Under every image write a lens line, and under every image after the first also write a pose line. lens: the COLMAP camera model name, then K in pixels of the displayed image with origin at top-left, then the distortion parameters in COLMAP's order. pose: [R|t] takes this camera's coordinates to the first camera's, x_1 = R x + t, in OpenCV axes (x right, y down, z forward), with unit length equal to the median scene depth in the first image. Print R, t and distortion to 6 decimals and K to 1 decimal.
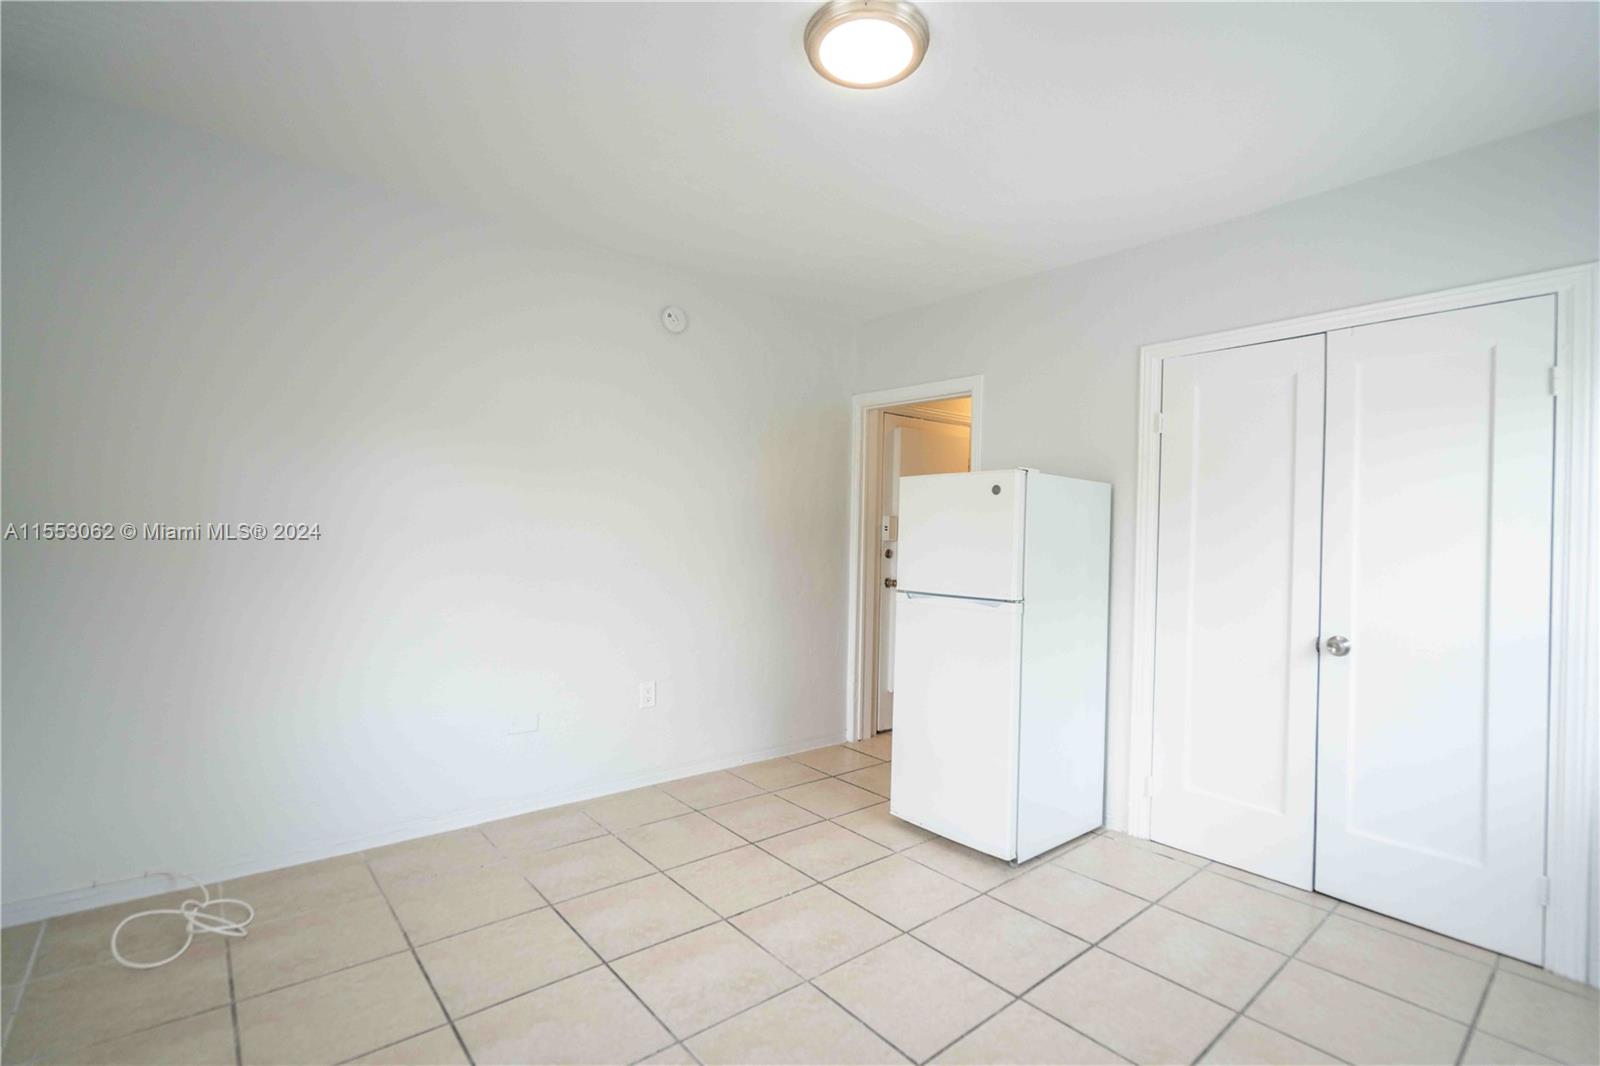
lens RADIAL K [[725.2, 0, 810.6], [0, 725.2, 531.7], [0, 0, 1]] dist [-0.000192, -0.000626]
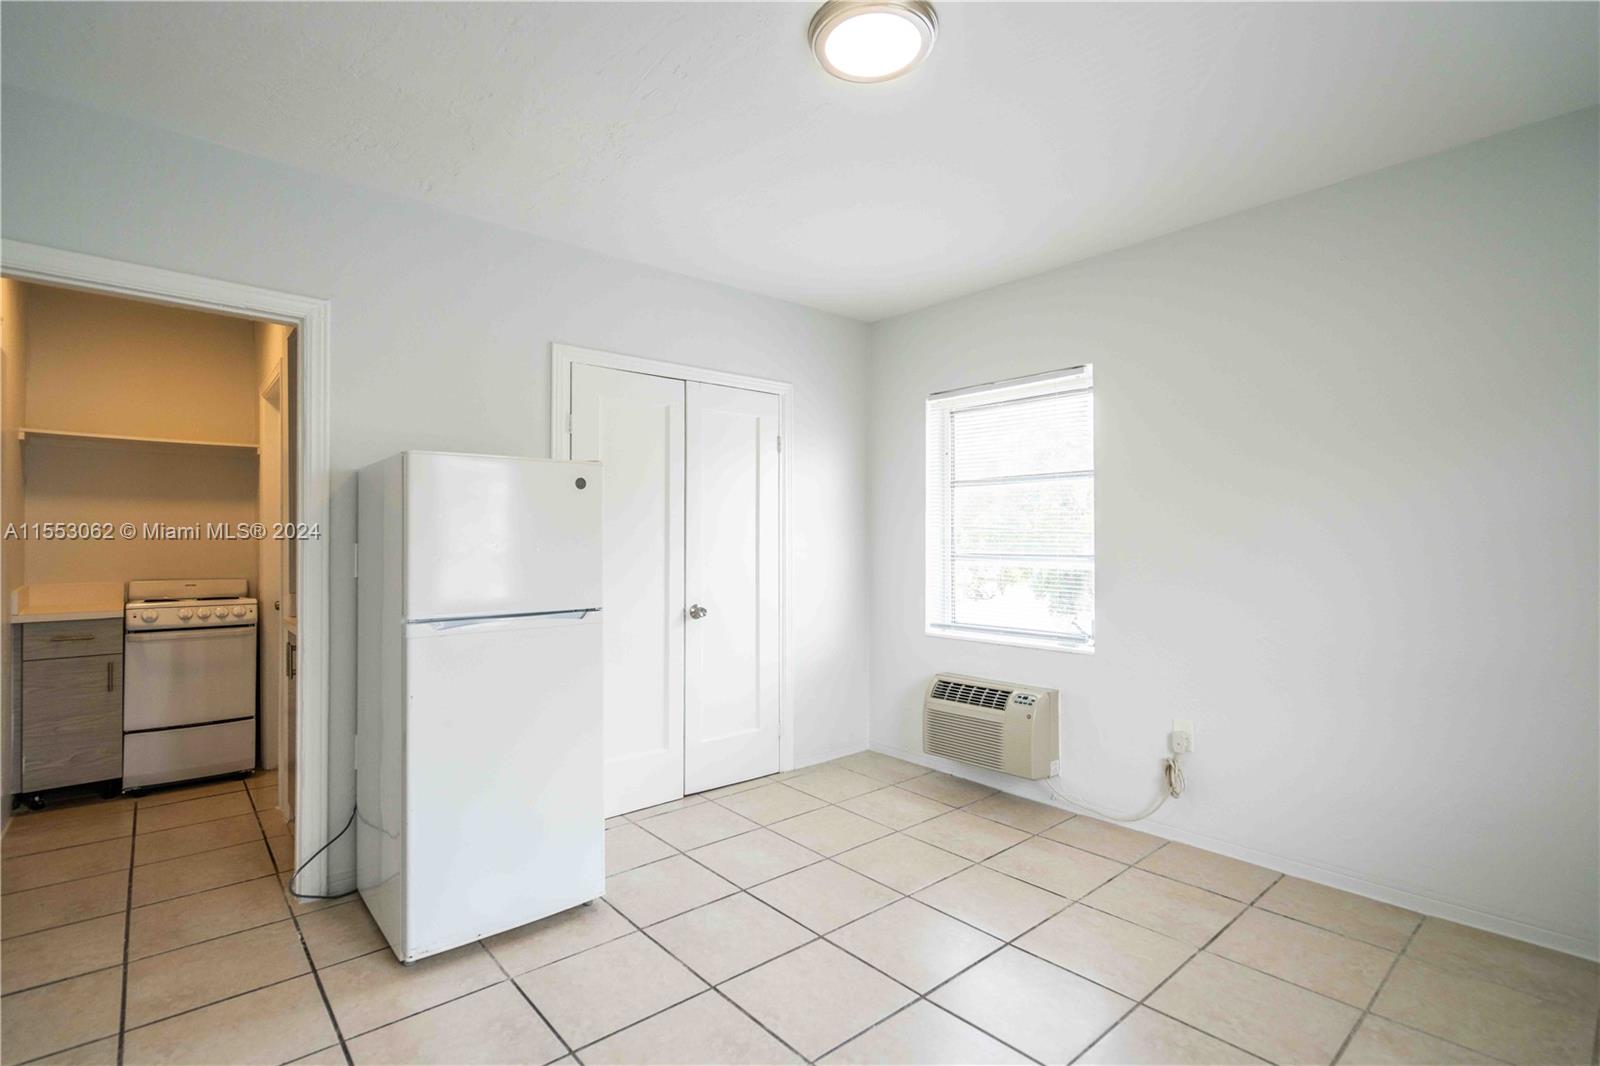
lens RADIAL K [[741.0, 0, 811.0], [0, 741.0, 540.4], [0, 0, 1]] dist [-0.004482, -0.000643]
pose [[-0.005885, -0.026981, 0.999619, -0.677789], [-0.009335, 0.999594, 0.026926, -0.019116], [-0.999939, -0.009173, -0.006134, 0.785985]]
